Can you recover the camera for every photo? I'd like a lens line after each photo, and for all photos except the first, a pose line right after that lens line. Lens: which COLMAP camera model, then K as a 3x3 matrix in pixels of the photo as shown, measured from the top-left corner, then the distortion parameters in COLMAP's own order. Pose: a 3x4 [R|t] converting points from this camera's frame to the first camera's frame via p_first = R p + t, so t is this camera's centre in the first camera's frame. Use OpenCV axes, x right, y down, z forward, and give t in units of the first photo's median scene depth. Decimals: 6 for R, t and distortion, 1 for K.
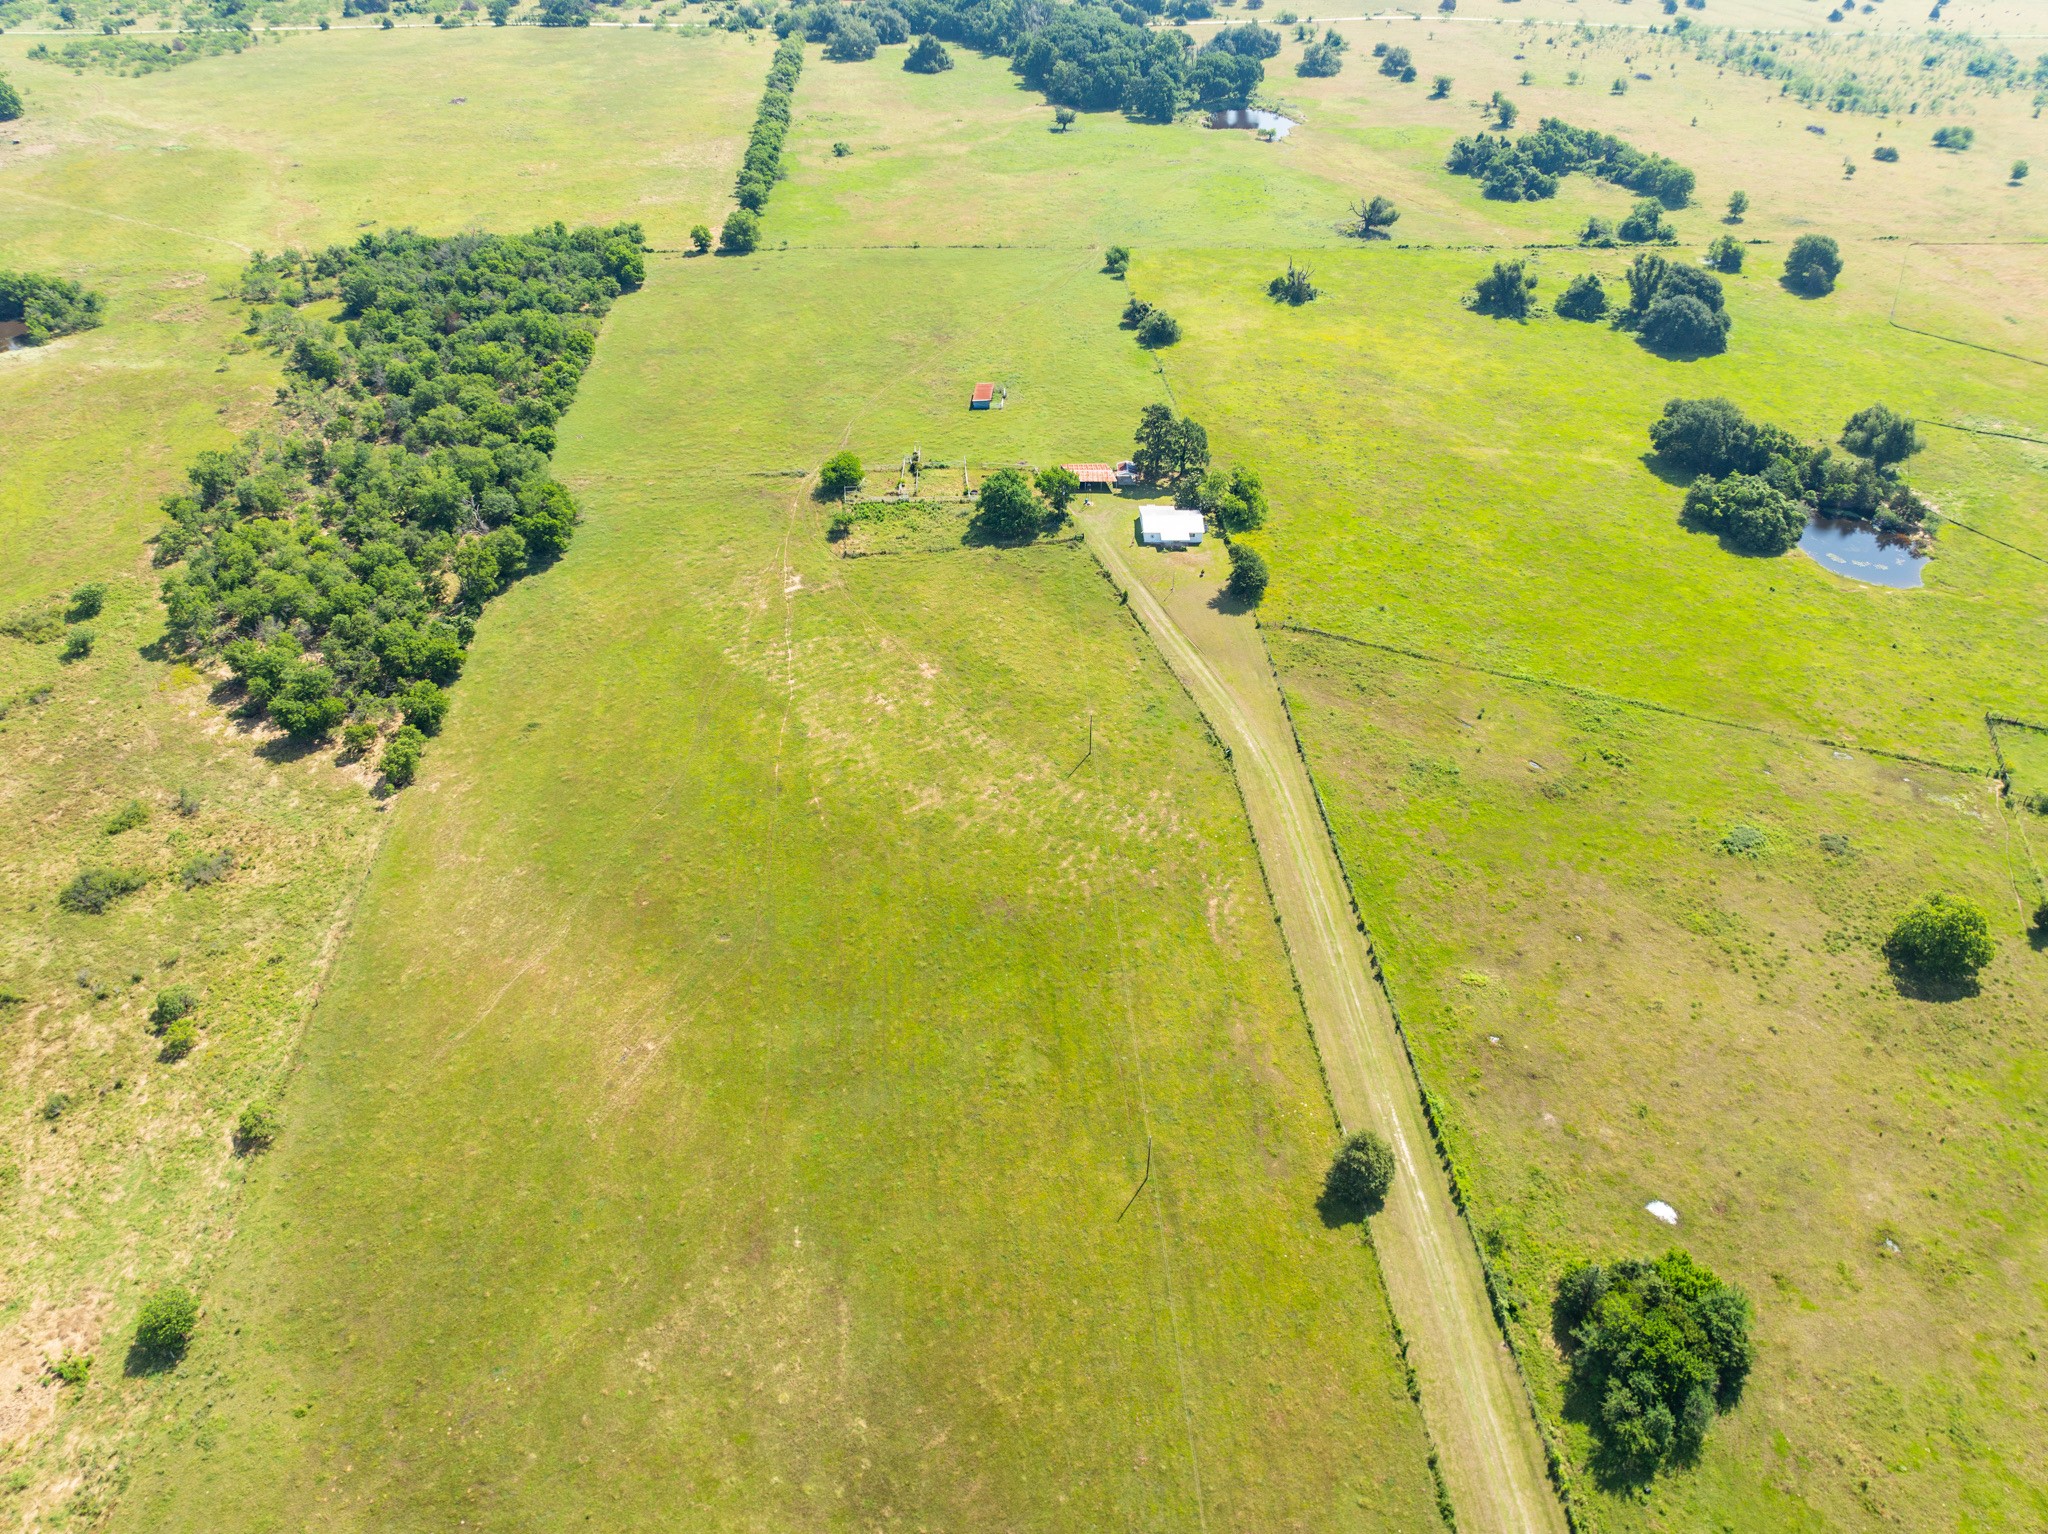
lens RADIAL K [[1434.7, 0, 1024.4], [0, 1434.7, 768.4], [0, 0, 1]] dist [-0.052655, 0.018324]
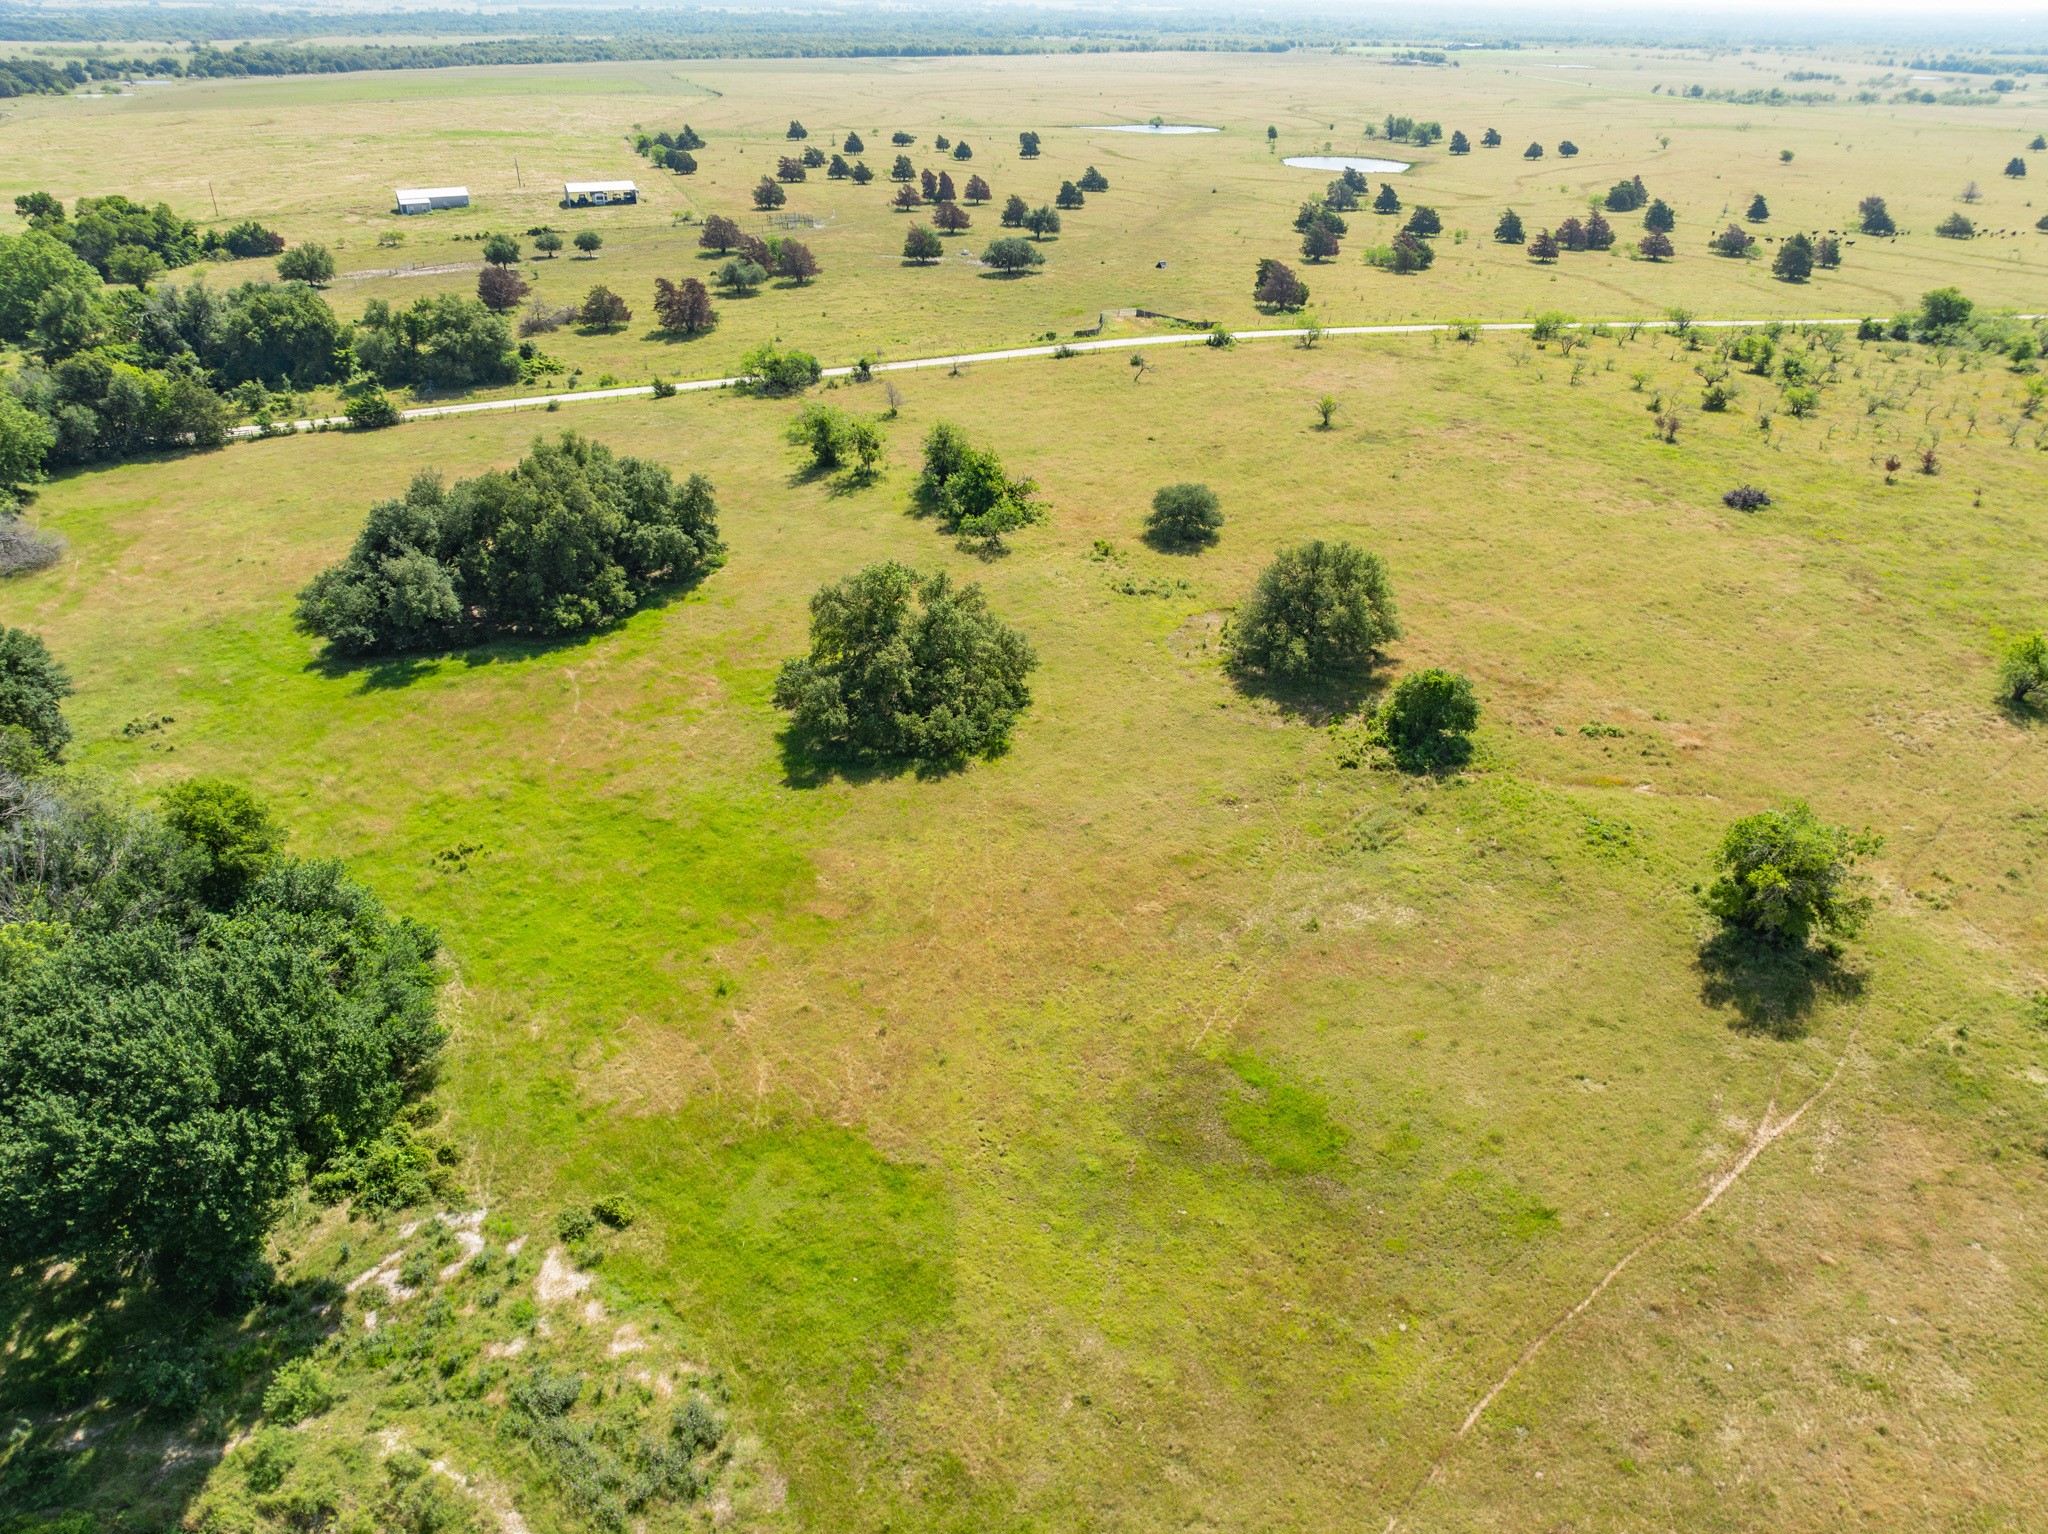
lens RADIAL K [[1434.7, 0, 1024.7], [0, 1434.7, 769.7], [0, 0, 1]] dist [-0.052655, 0.018324]
pose [[0.968645, -0.120985, 0.217001, 0.346046], [0.158399, 0.973620, -0.164237, -0.860036], [-0.191406, 0.193460, 0.962256, 1.571691]]
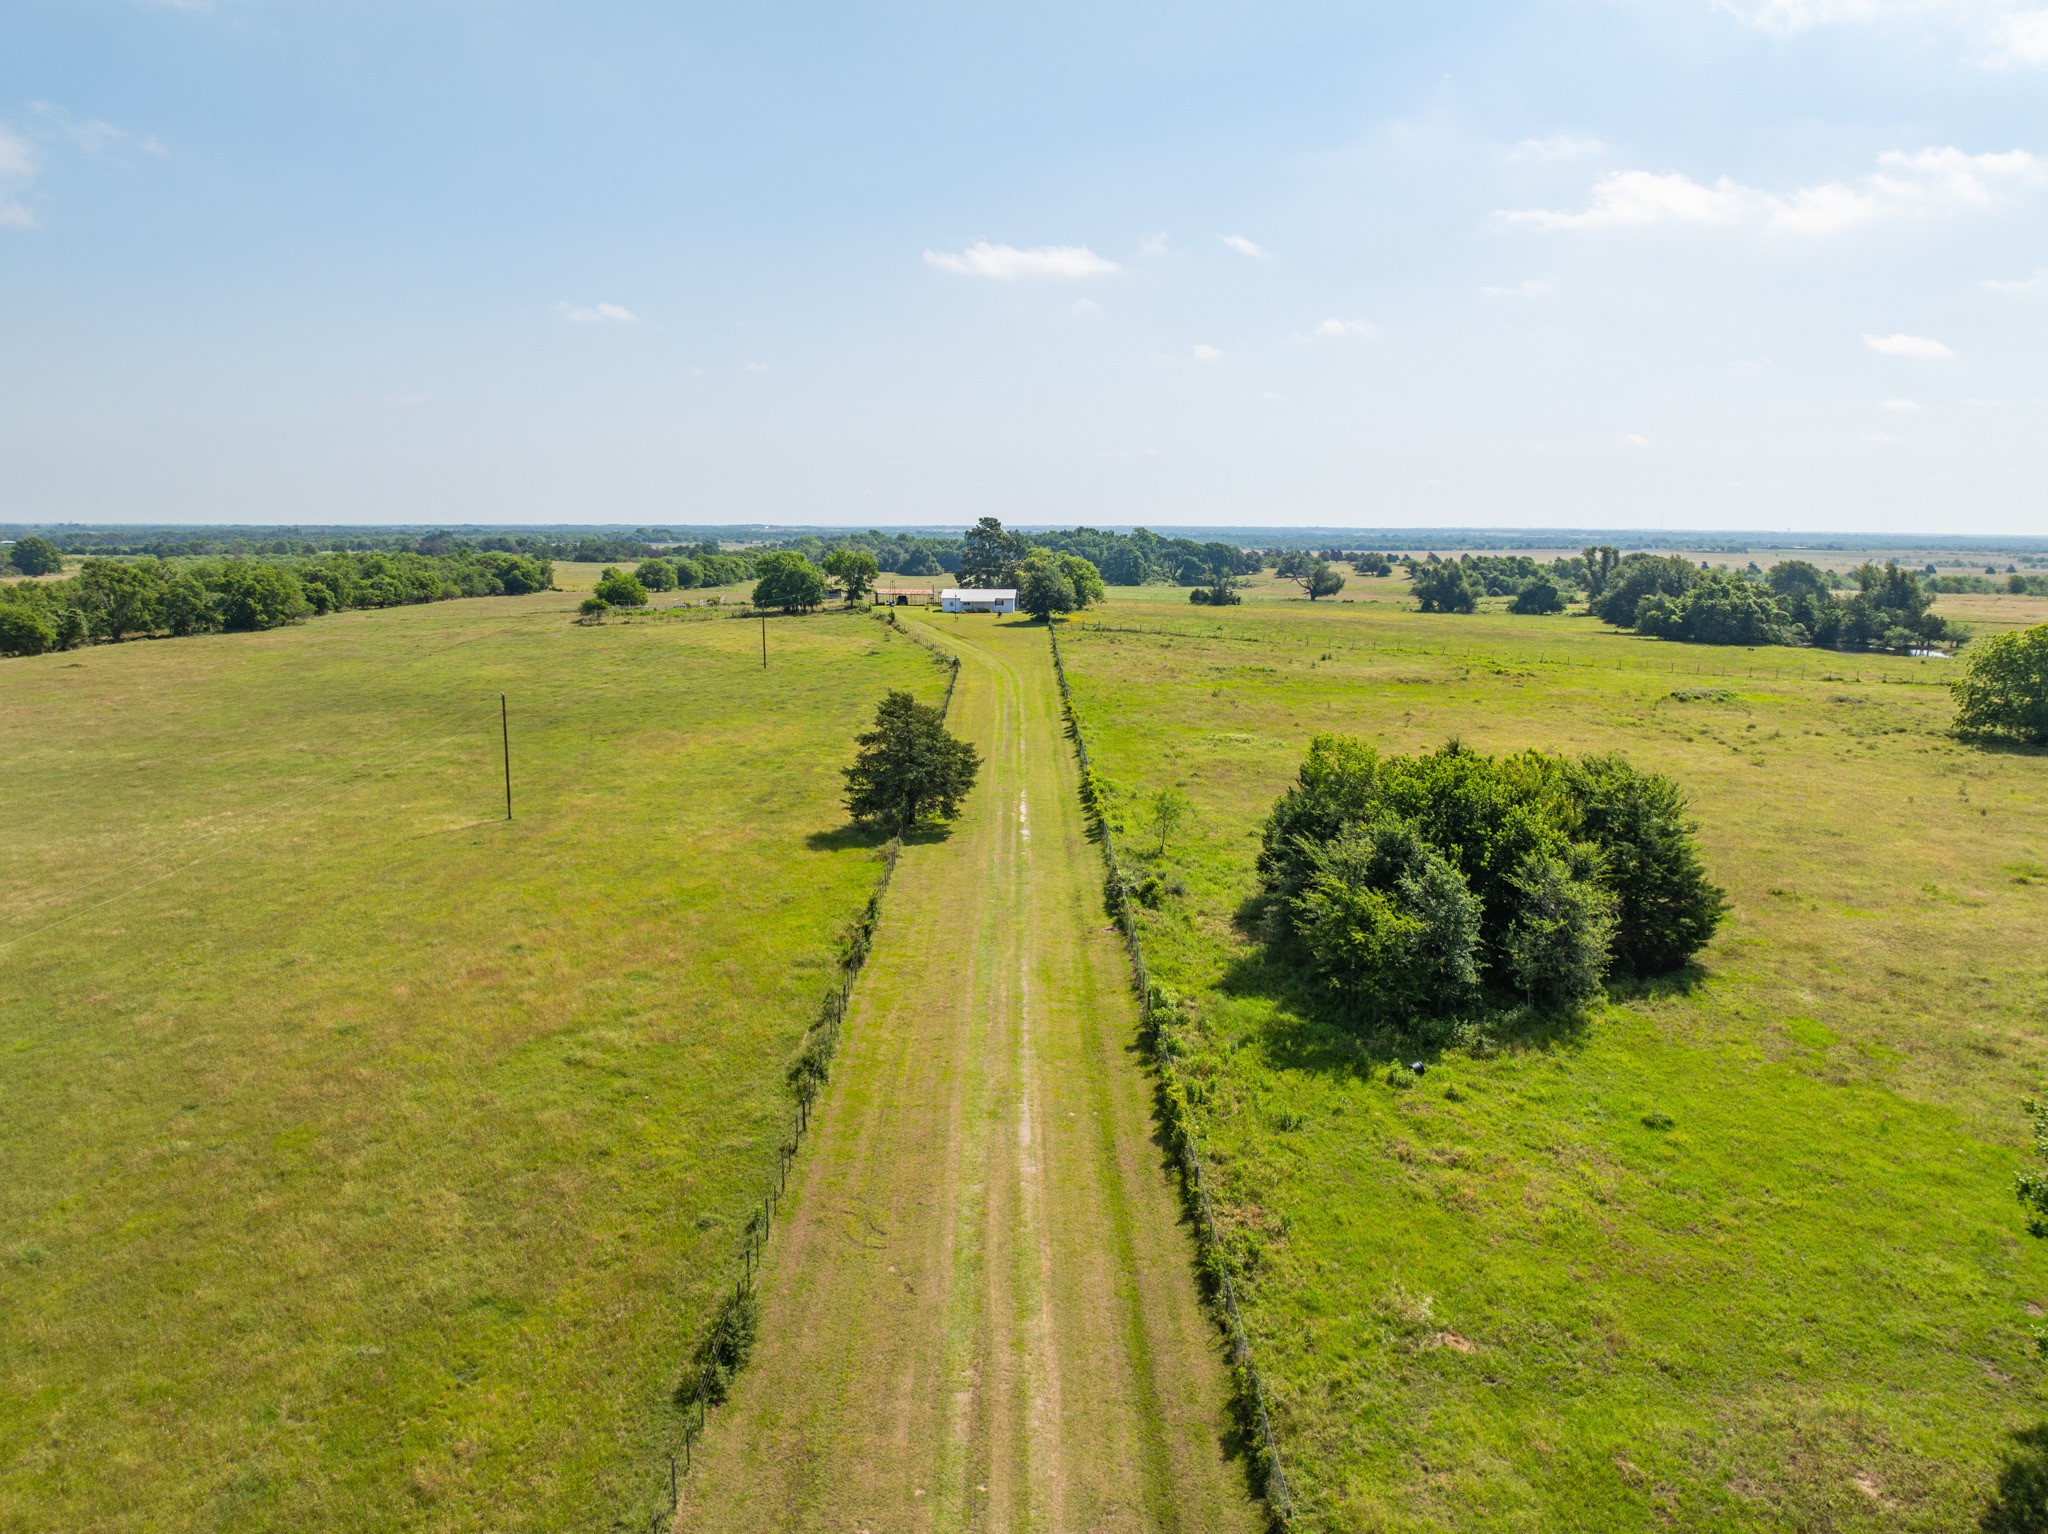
lens RADIAL K [[1434.7, 0, 1023.3], [0, 1434.7, 764.4], [0, 0, 1]] dist [-0.052655, 0.018324]
pose [[0.997695, 0.008377, -0.067338, 0.170442], [-0.040079, 0.873513, -0.485148, 0.285370], [0.054757, 0.486728, 0.871836, 0.315992]]
